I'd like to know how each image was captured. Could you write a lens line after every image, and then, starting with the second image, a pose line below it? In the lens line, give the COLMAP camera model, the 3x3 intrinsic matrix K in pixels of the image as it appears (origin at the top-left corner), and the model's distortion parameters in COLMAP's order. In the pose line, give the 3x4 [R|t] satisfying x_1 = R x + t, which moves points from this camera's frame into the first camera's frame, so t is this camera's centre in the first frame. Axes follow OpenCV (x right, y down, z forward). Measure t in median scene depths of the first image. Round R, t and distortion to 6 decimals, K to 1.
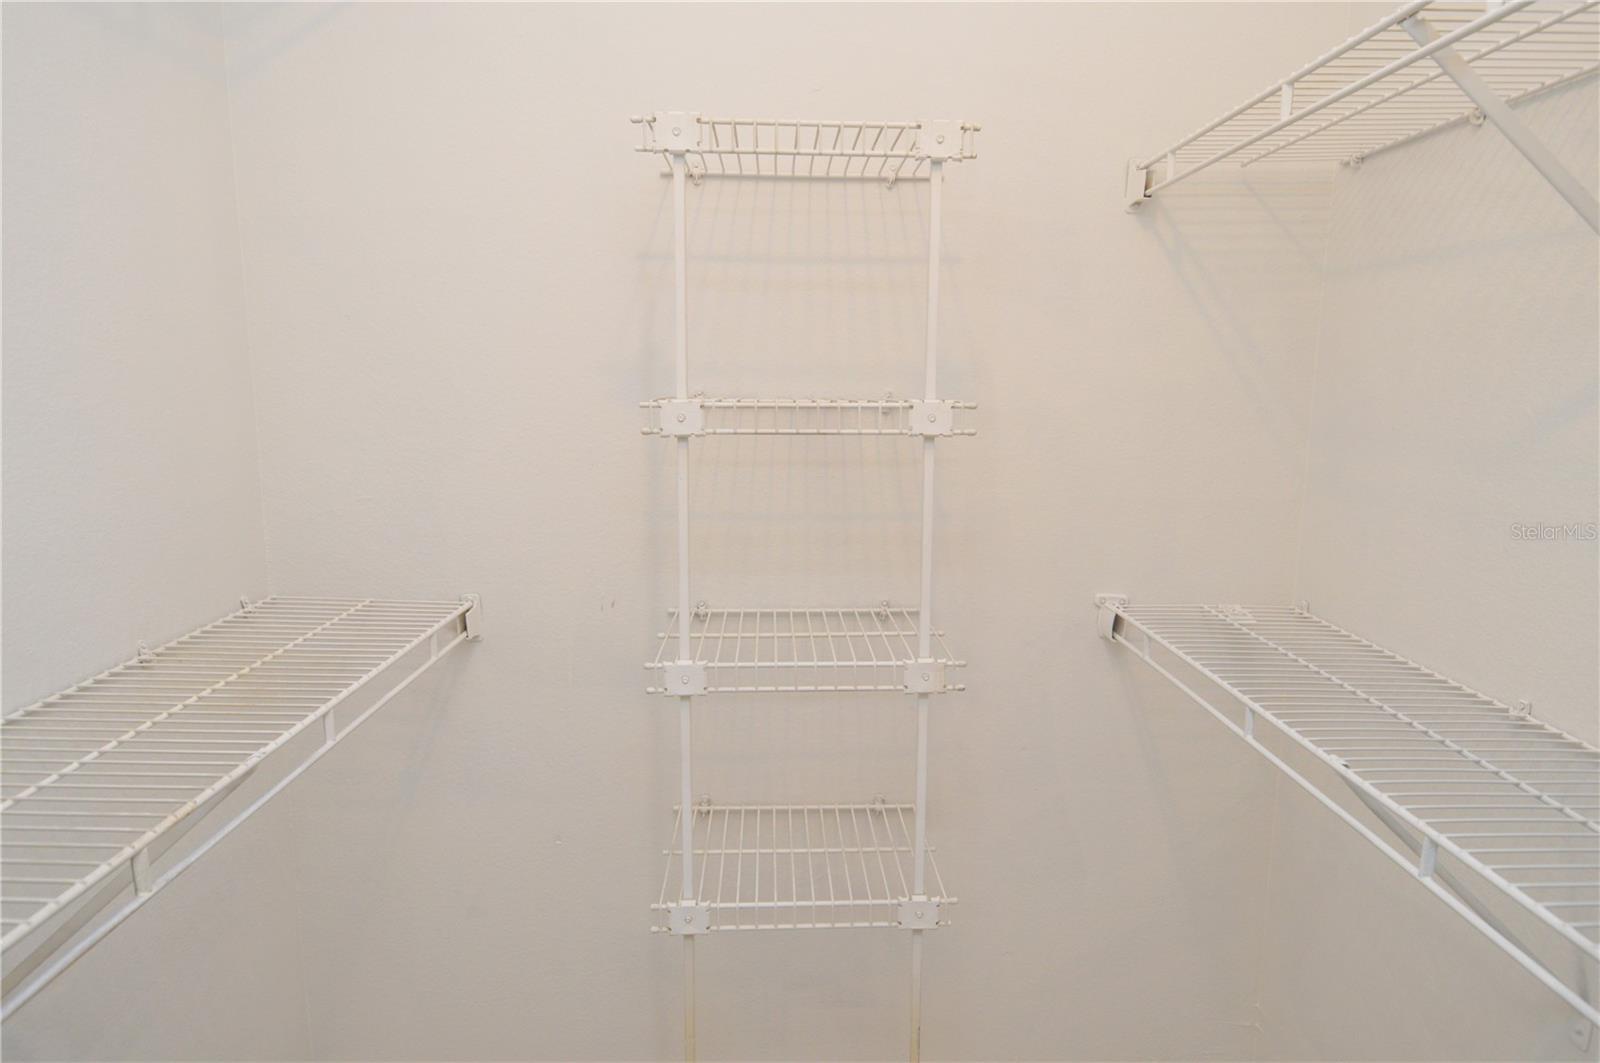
lens RADIAL K [[921.4, 0, 799.4], [0, 921.4, 533.9], [0, 0, 1]] dist [0.024026, -0.034716]
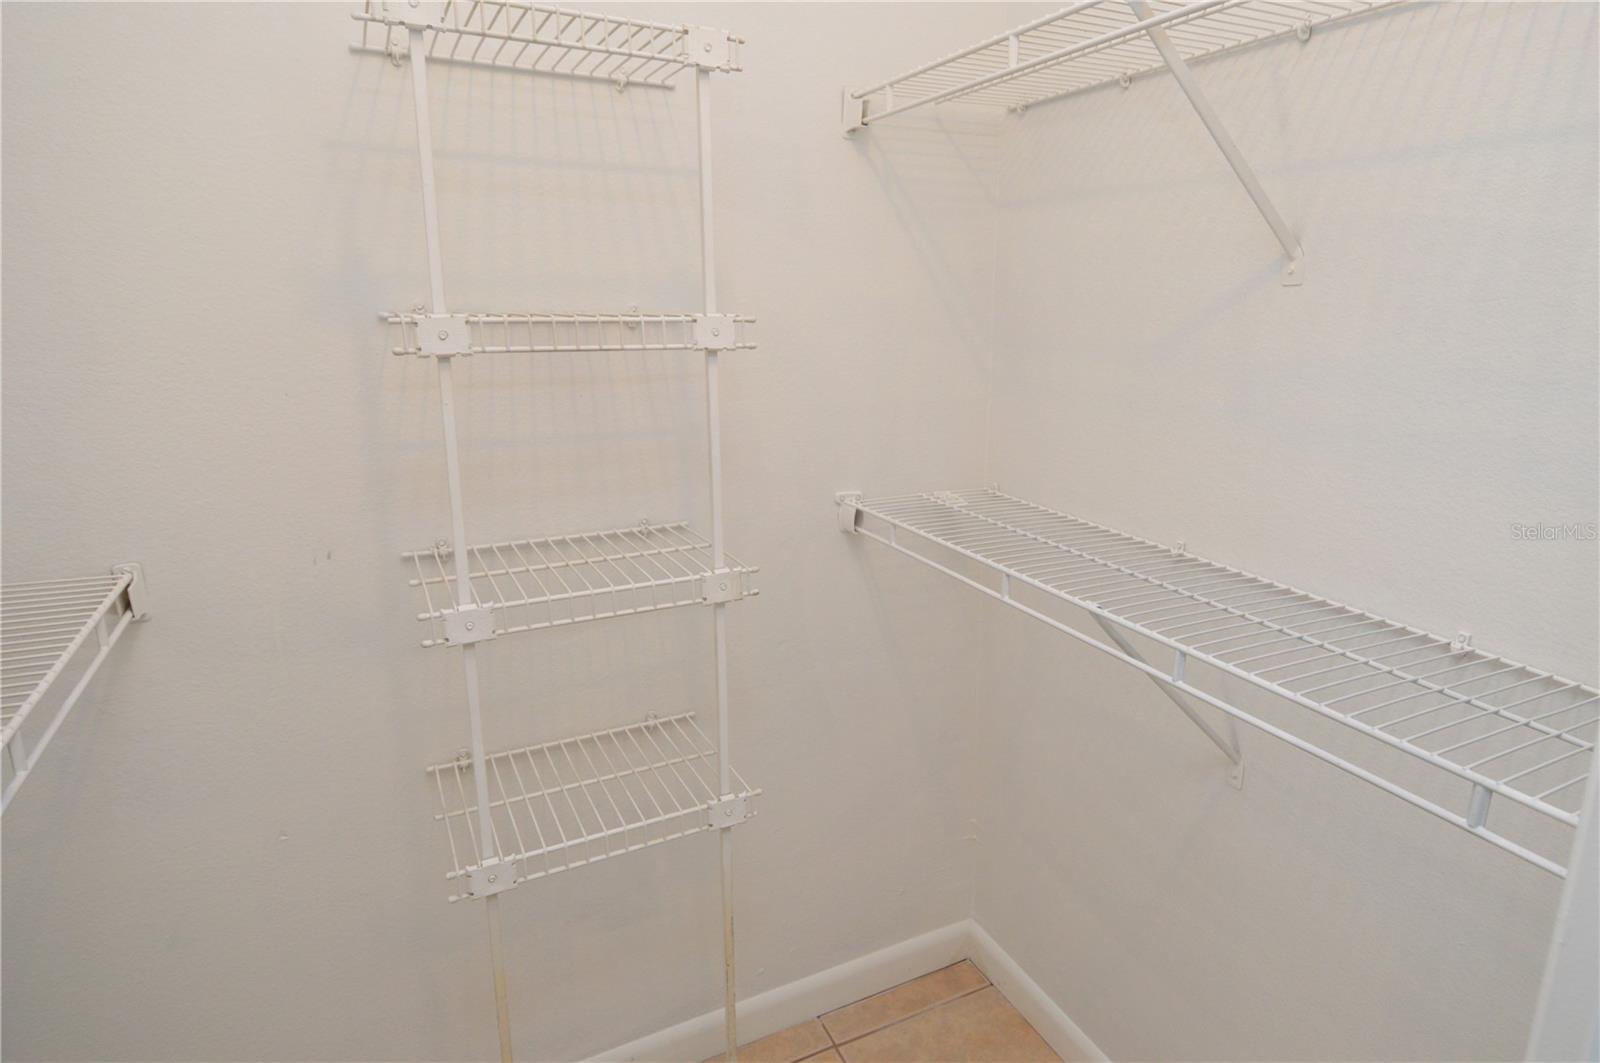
lens RADIAL K [[895.8, 0, 863.1], [0, 895.8, 502.6], [0, 0, 1]] dist [0.024581, -0.040191]
pose [[0.896676, -0.095776, 0.432203, -0.146028], [0.068935, 0.994615, 0.077391, -0.004645], [-0.437288, -0.039600, 0.898449, 0.038504]]
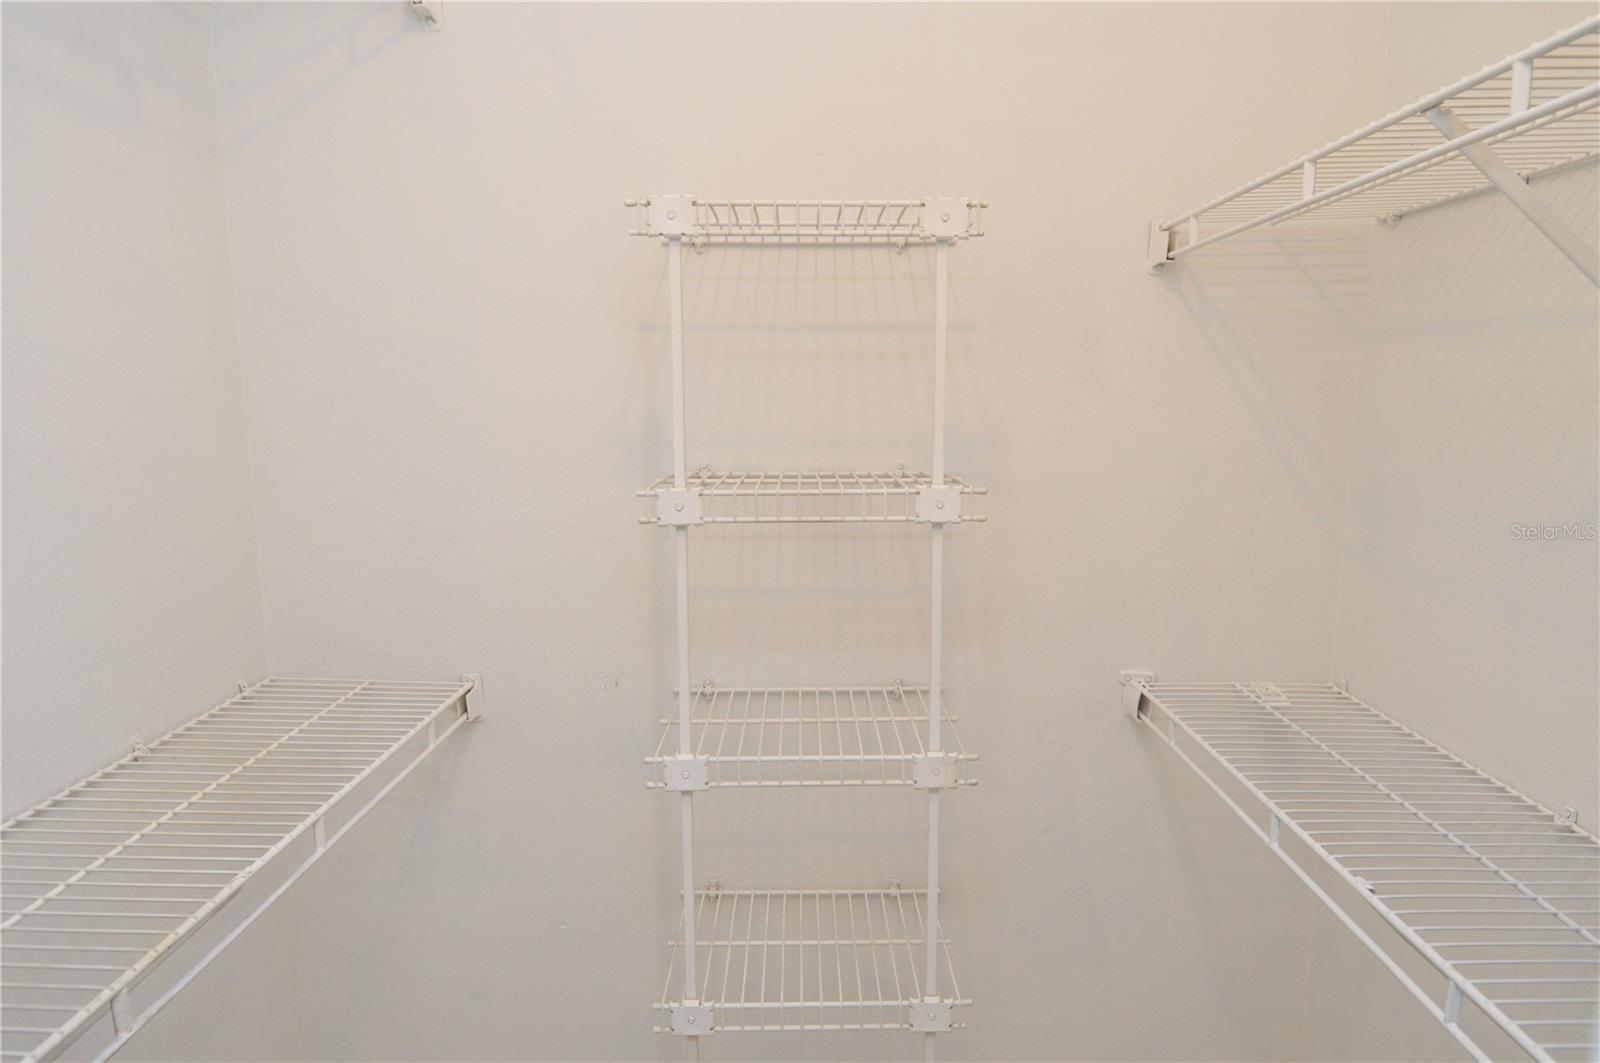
lens RADIAL K [[957.3, 0, 795.9], [0, 957.3, 565.1], [0, 0, 1]] dist [0.025134, -0.035140]
pose [[0.999459, -0.005341, -0.032449, 0.025057], [0.005325, 0.999986, -0.000563, -0.059954], [0.032451, 0.000390, 0.999473, -0.001116]]
